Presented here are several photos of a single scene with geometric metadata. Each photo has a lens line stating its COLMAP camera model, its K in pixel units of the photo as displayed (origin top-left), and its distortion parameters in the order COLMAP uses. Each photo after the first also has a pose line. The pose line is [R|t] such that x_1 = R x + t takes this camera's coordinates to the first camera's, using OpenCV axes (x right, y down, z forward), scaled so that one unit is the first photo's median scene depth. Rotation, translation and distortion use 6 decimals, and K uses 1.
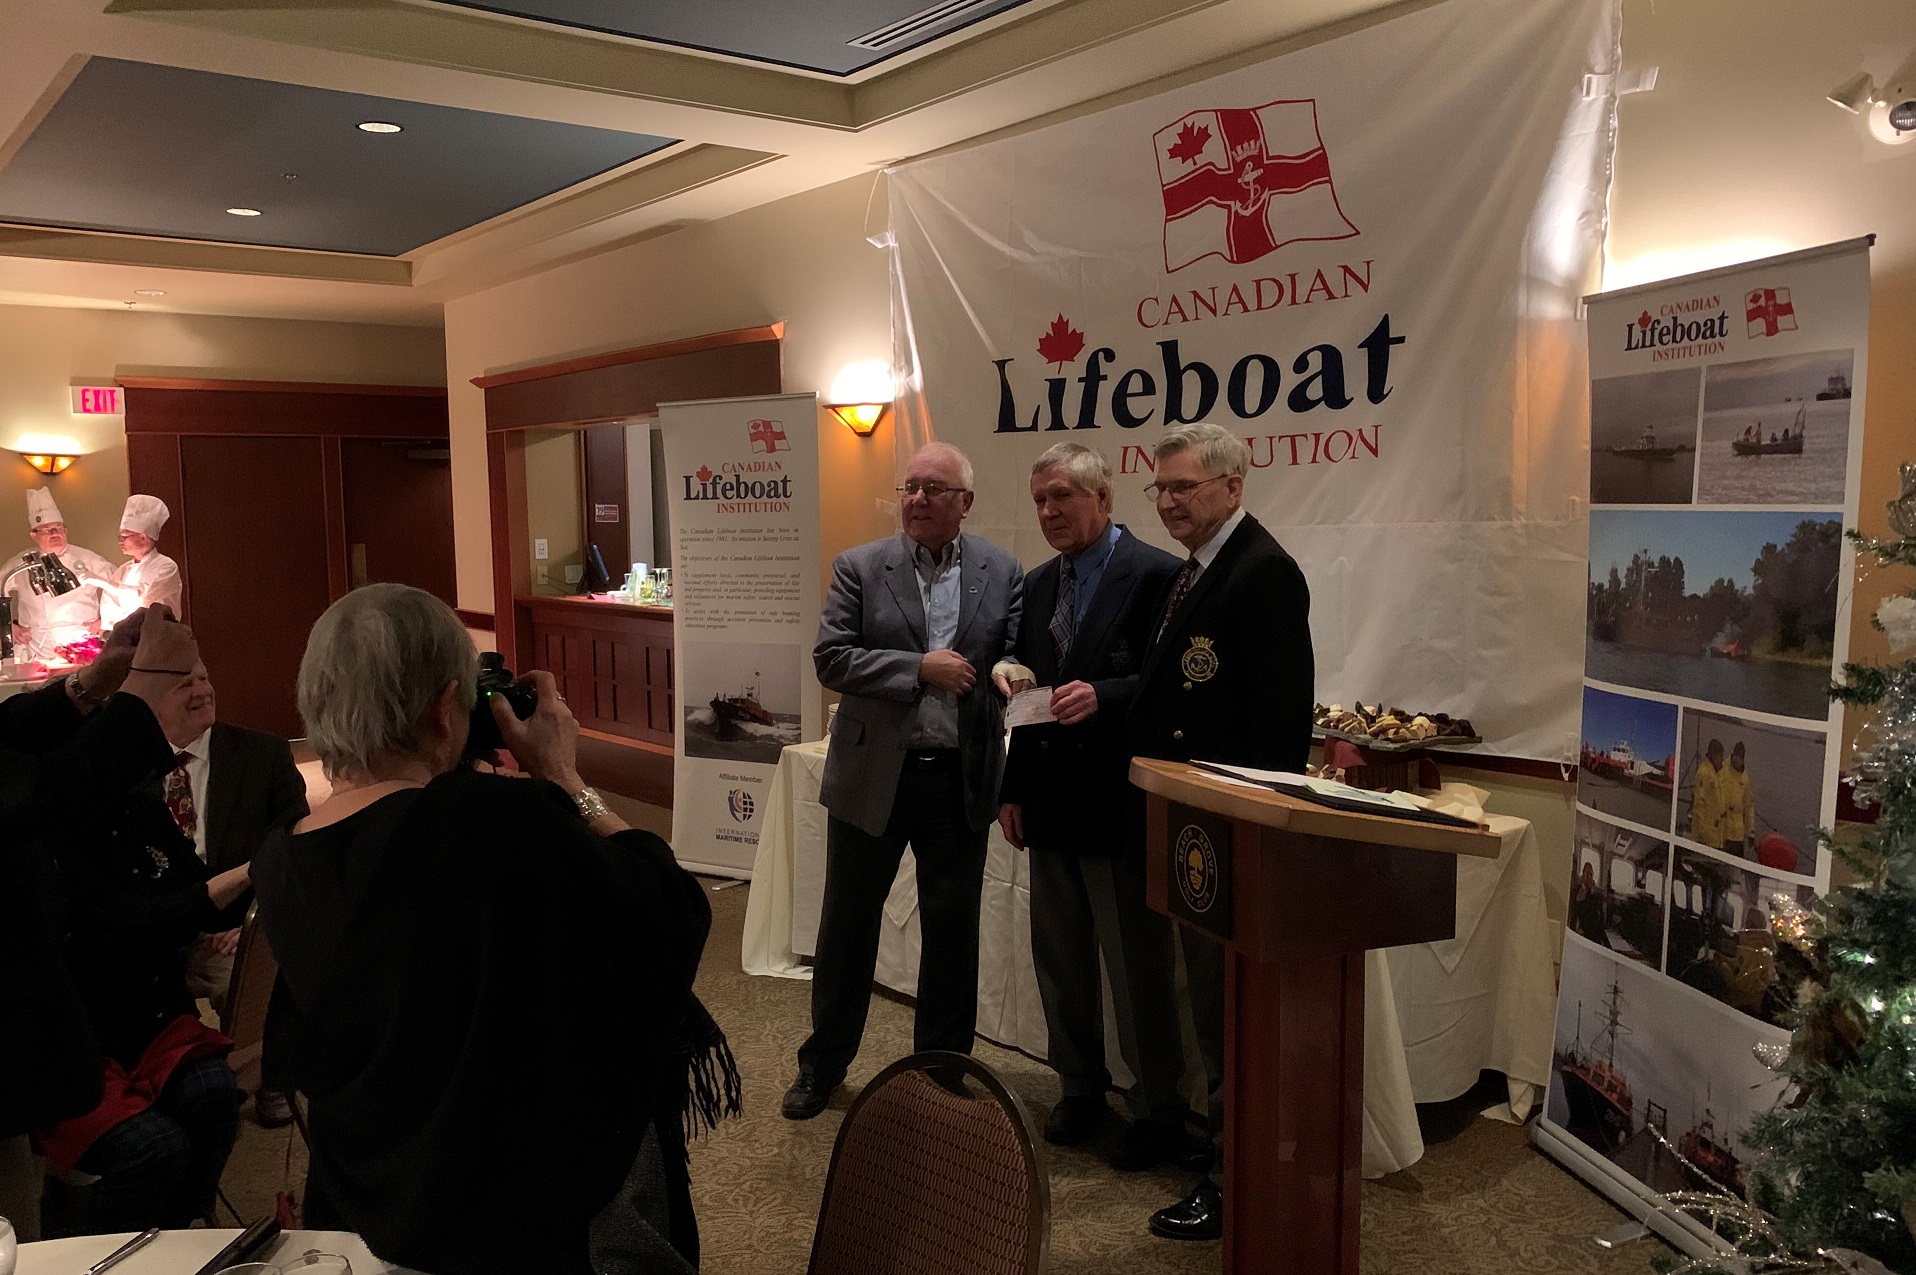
lens RADIAL K [[1539.6, 0, 907.0], [0, 1539.6, 672.8], [0, 0, 1]] dist [0.056399, -0.129211]
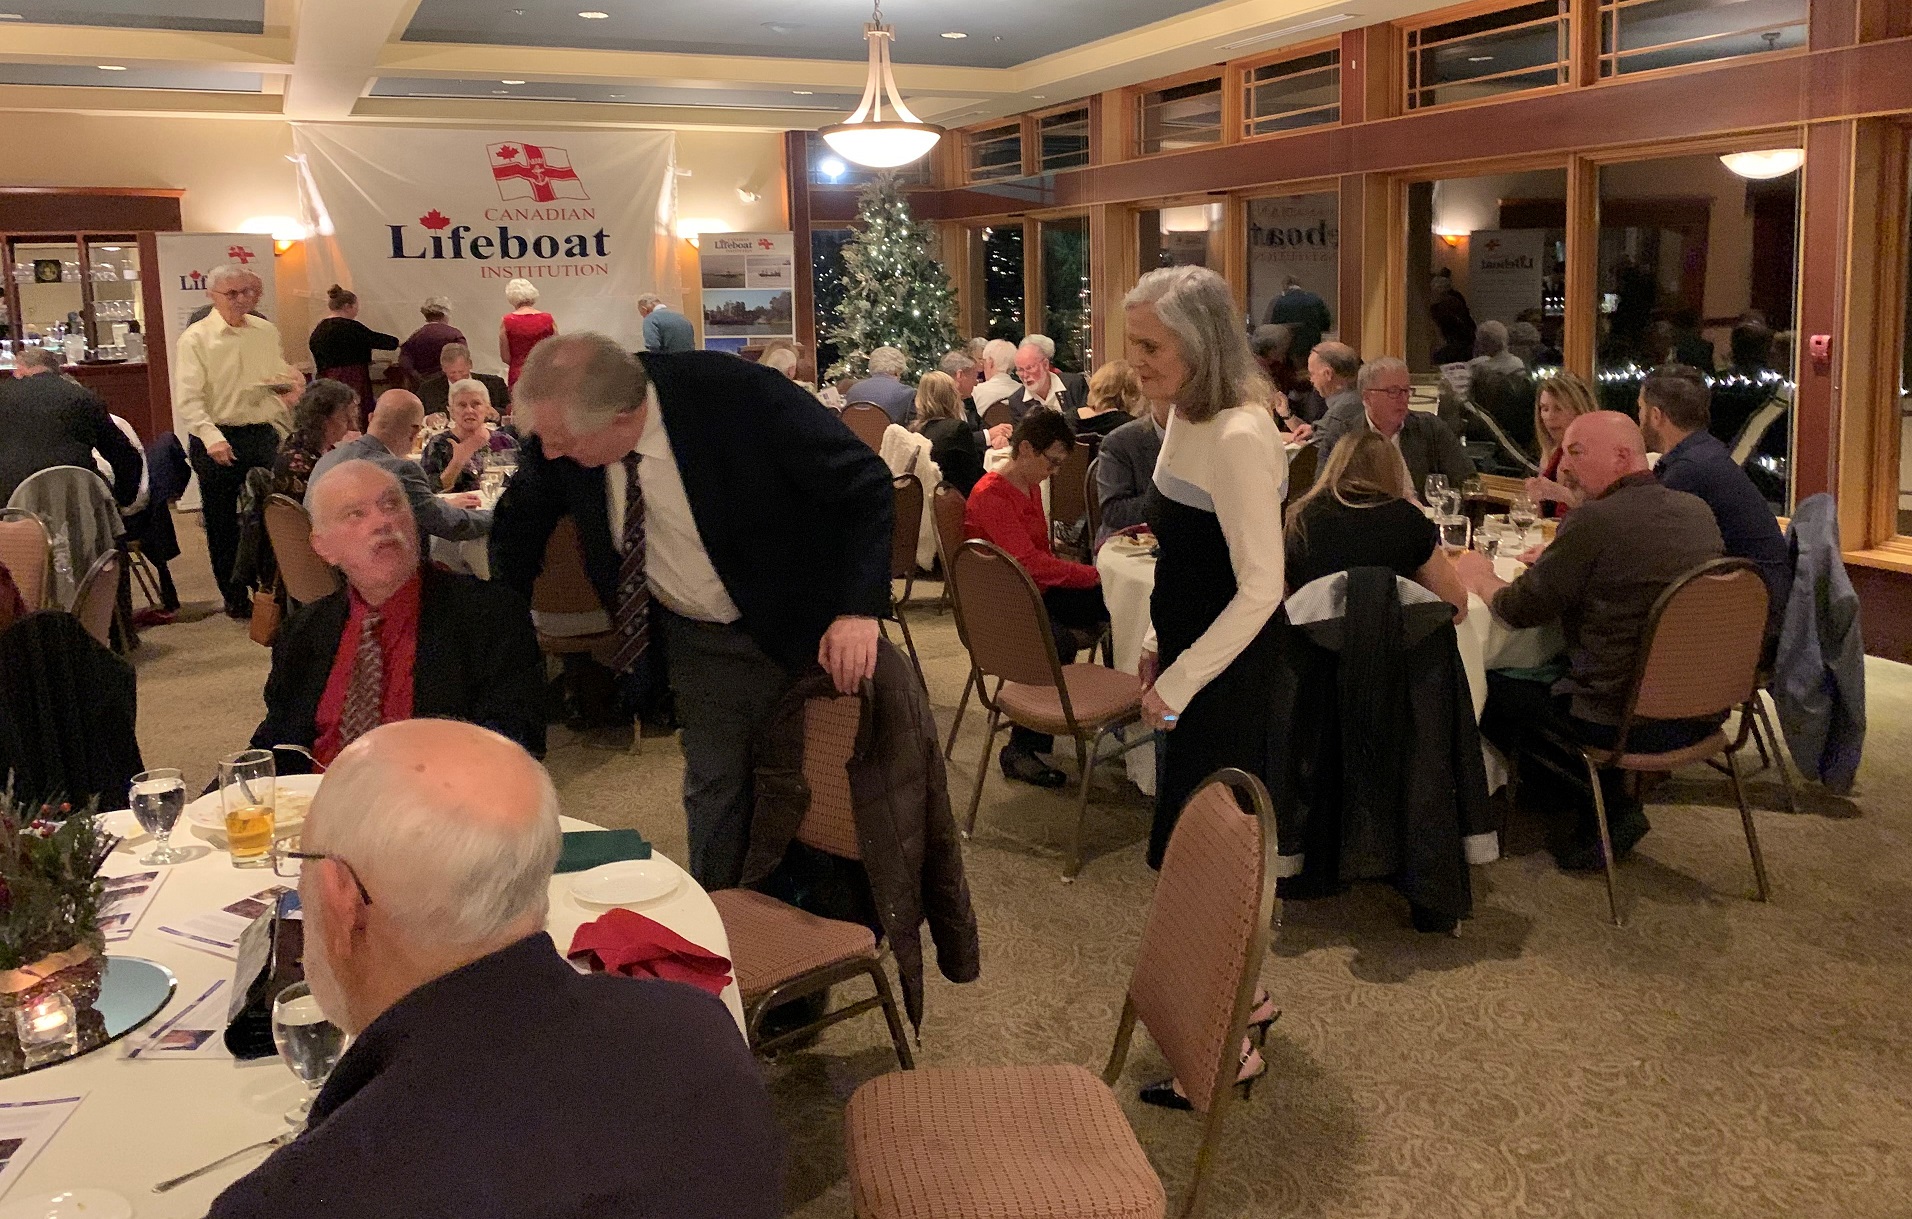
lens RADIAL K [[1504.5, 0, 1003.8], [0, 1504.5, 482.2], [0, 0, 1]] dist [0.000847, -0.024715]
pose [[0.190744, -0.117318, 0.974604, -2.199566], [0.120427, 0.988130, 0.095377, 0.067633], [-0.974225, 0.099176, 0.202608, -0.279463]]
